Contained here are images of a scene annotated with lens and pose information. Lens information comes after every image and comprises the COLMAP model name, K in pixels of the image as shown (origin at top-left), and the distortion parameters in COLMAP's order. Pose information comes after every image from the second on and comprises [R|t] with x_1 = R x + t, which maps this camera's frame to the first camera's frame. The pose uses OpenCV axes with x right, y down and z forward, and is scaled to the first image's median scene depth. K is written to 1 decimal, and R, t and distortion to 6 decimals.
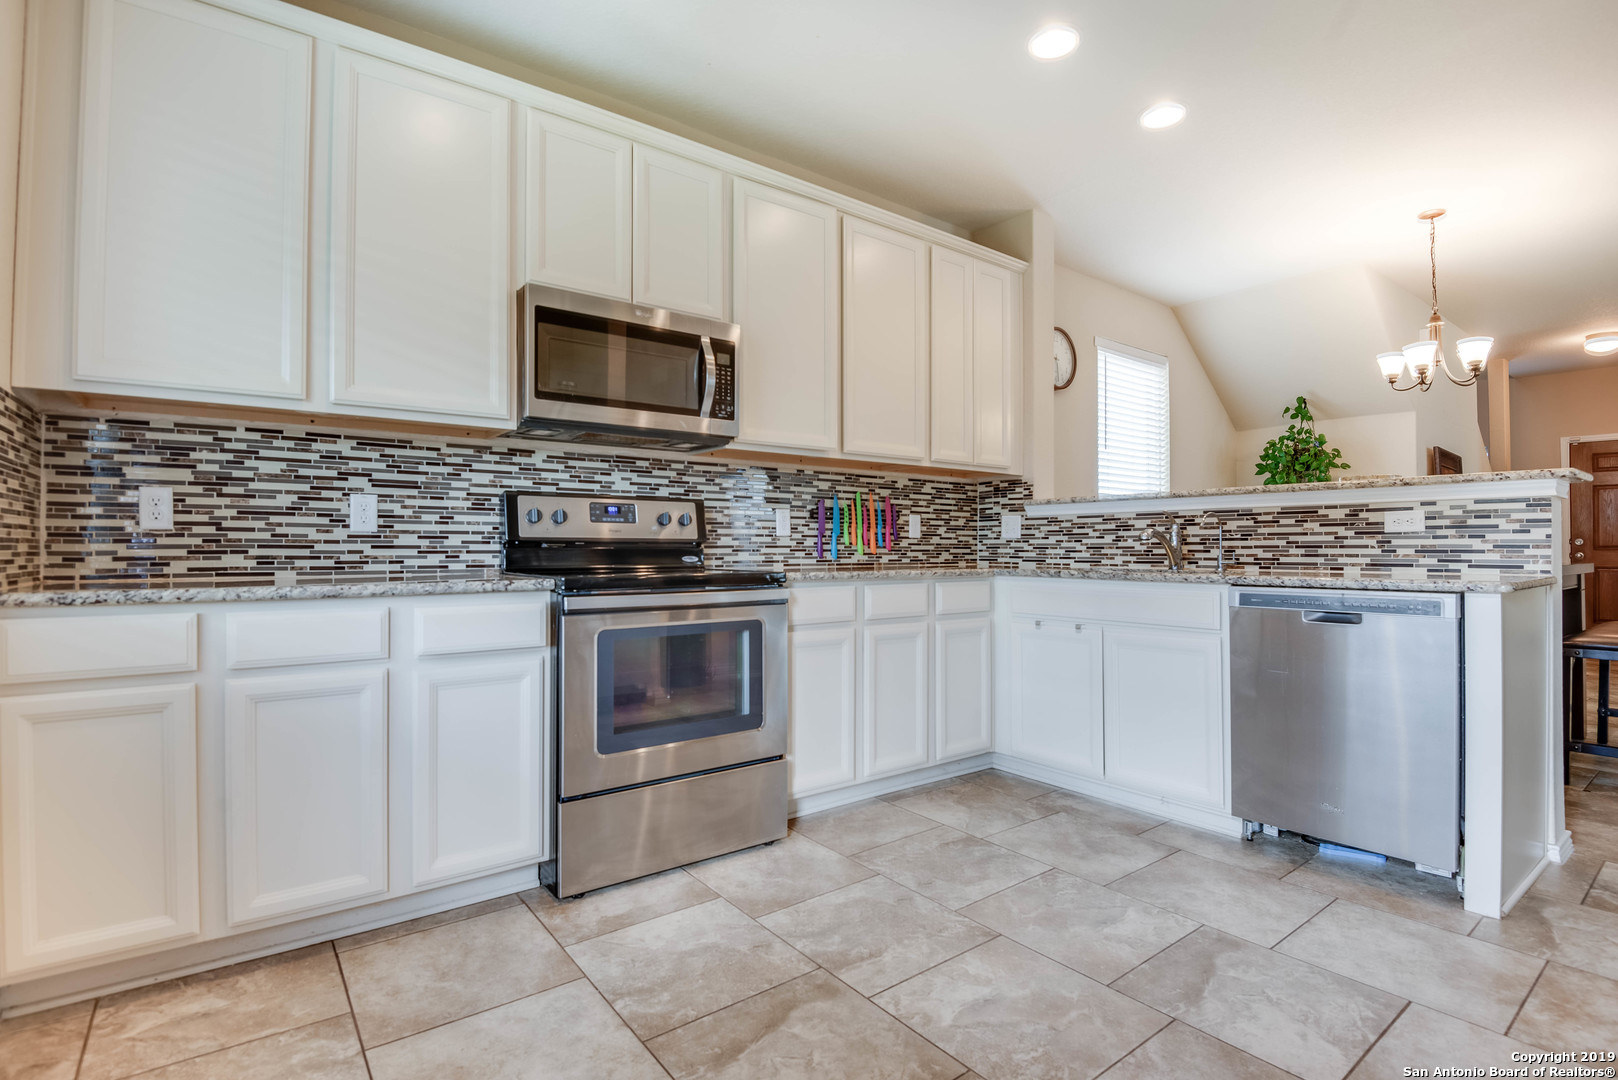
lens RADIAL K [[772.7, 0, 803.4], [0, 772.7, 543.7], [0, 0, 1]] dist [-0.021400, -0.001021]
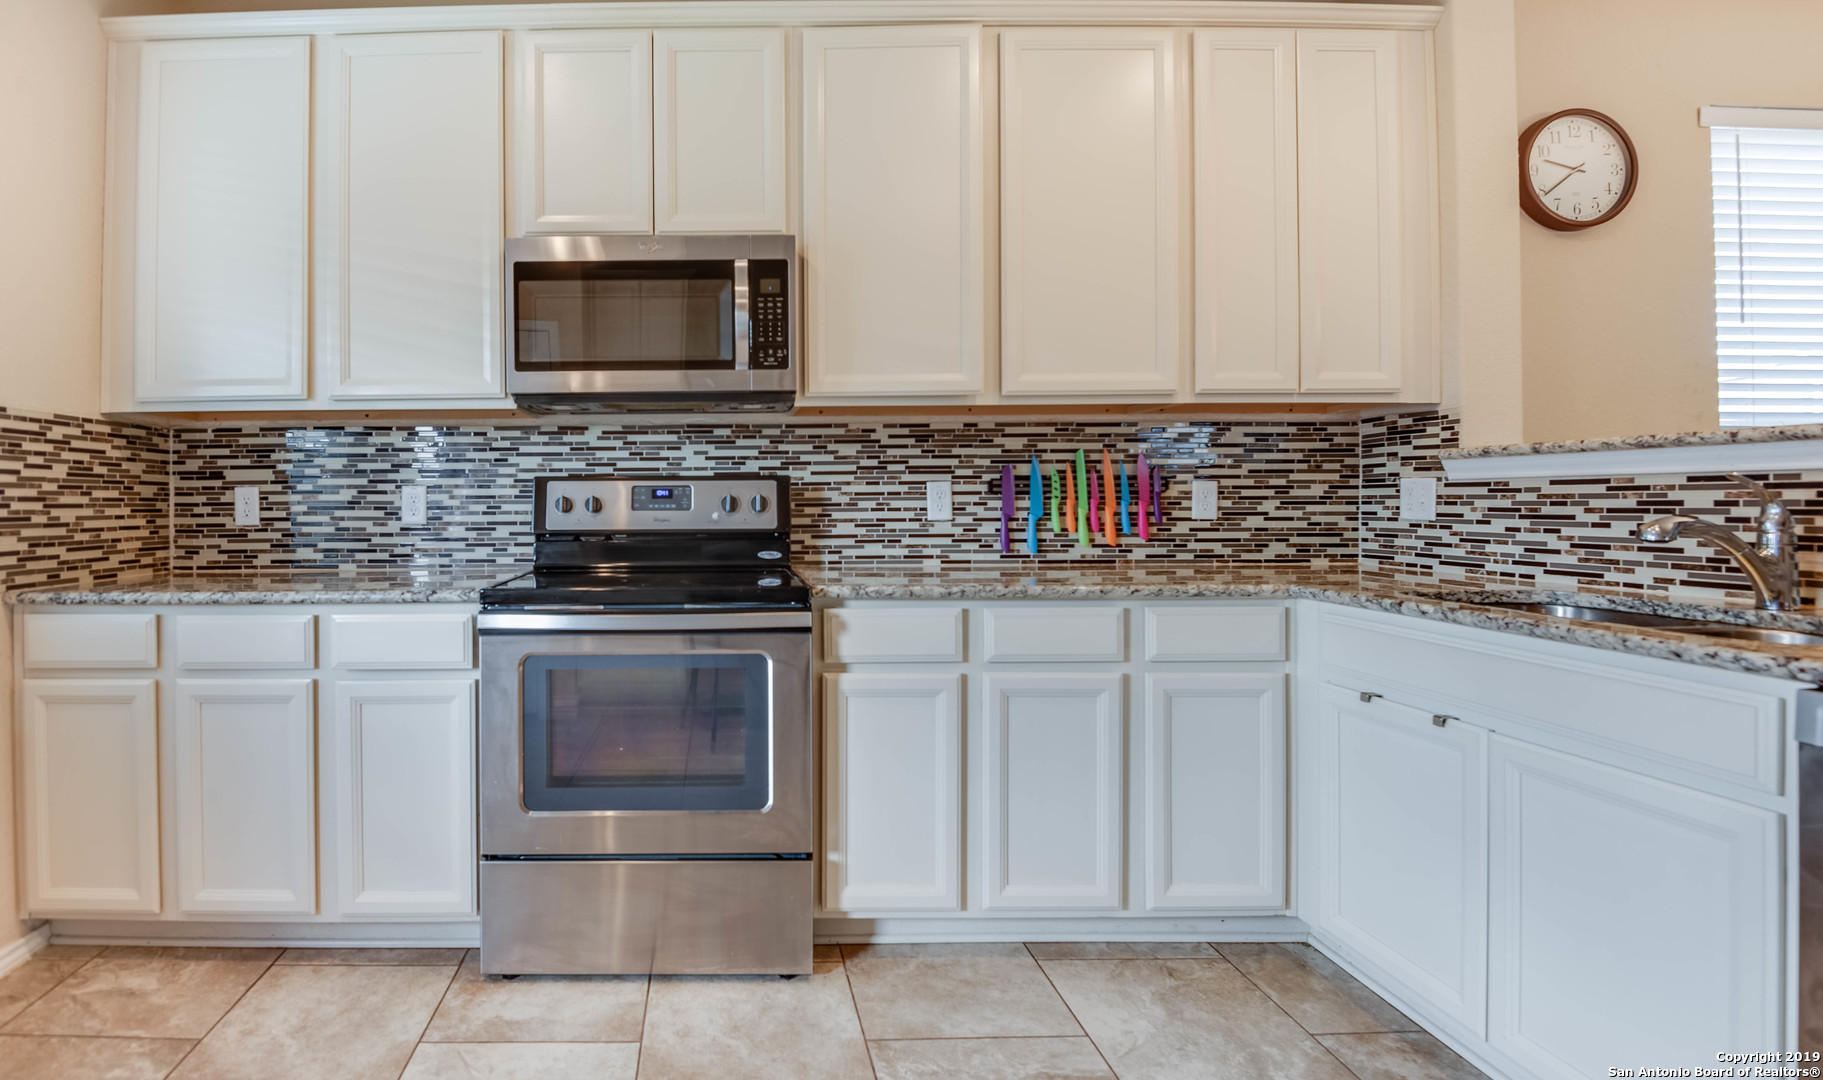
lens RADIAL K [[860.0, 0, 714.6], [0, 860.0, 503.4], [0, 0, 1]] dist [0.000574, -0.001000]
pose [[0.795875, -0.005198, -0.605438, 0.350011], [0.010598, 0.999930, 0.005347, -0.039070], [0.605368, -0.010672, 0.795874, 0.322692]]
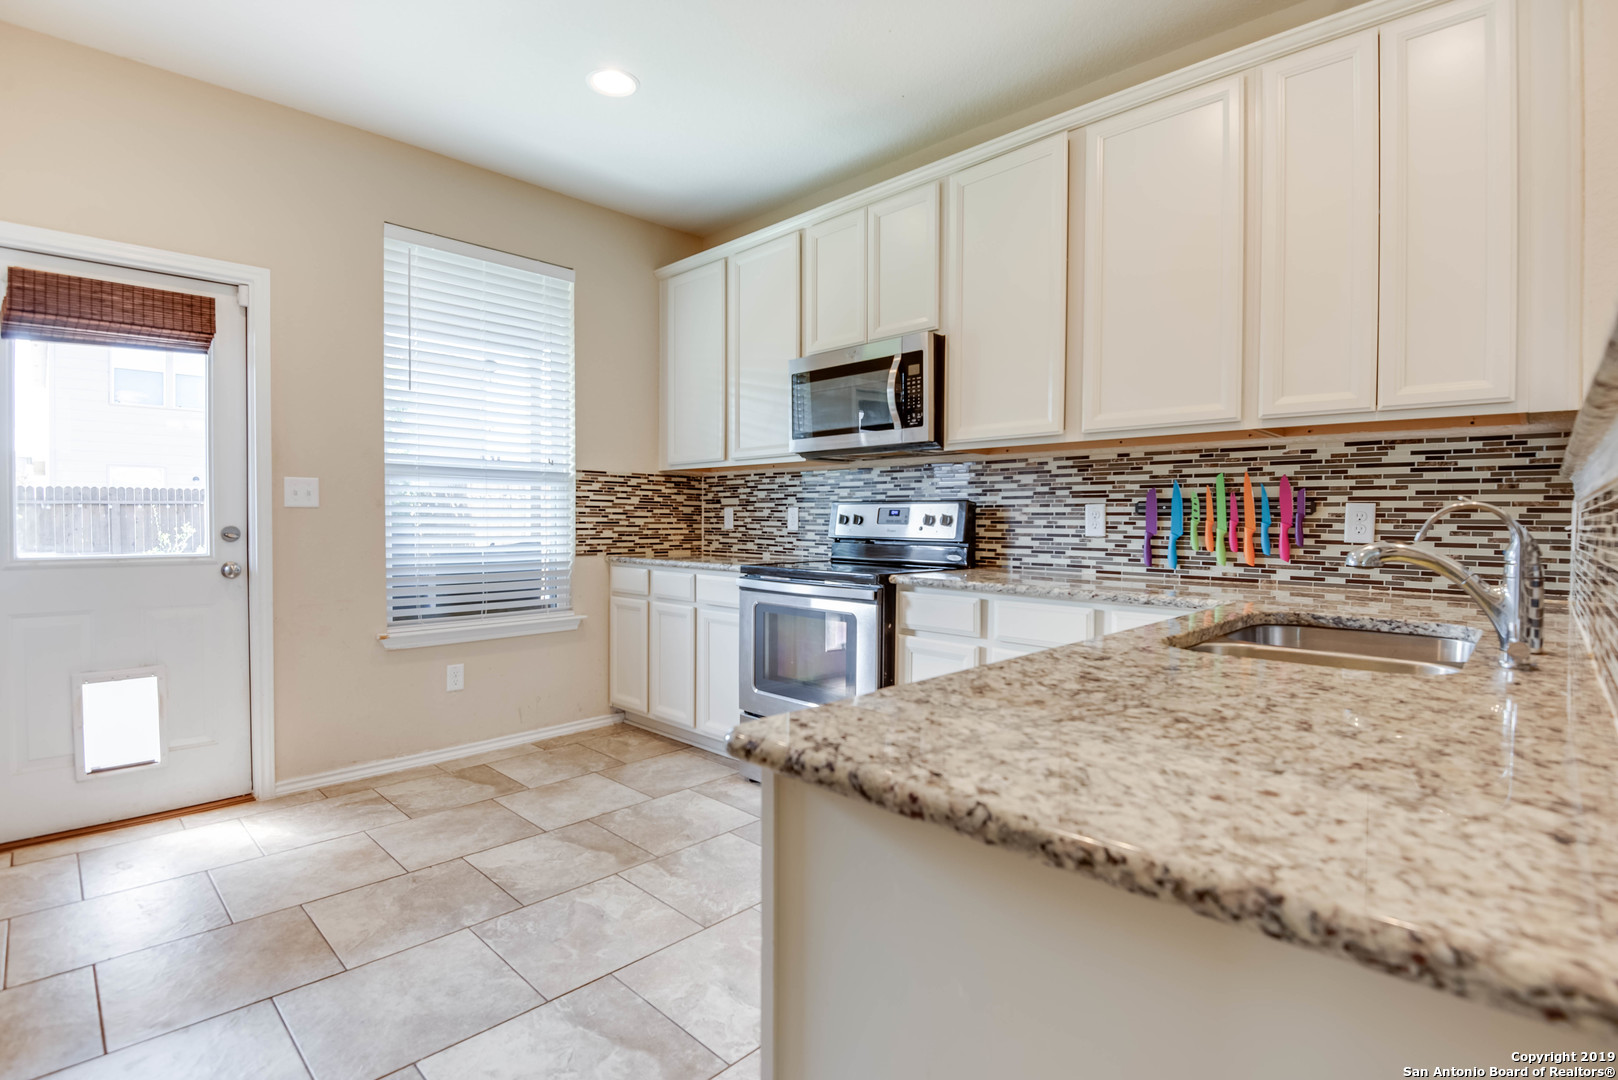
lens RADIAL K [[772.7, 0, 803.4], [0, 772.7, 543.7], [0, 0, 1]] dist [-0.021400, -0.001021]
pose [[0.132788, 0.030612, -0.990672, 0.935095], [-0.002254, 0.999530, 0.030584, -0.033420], [0.991142, -0.001828, 0.132795, 0.718560]]
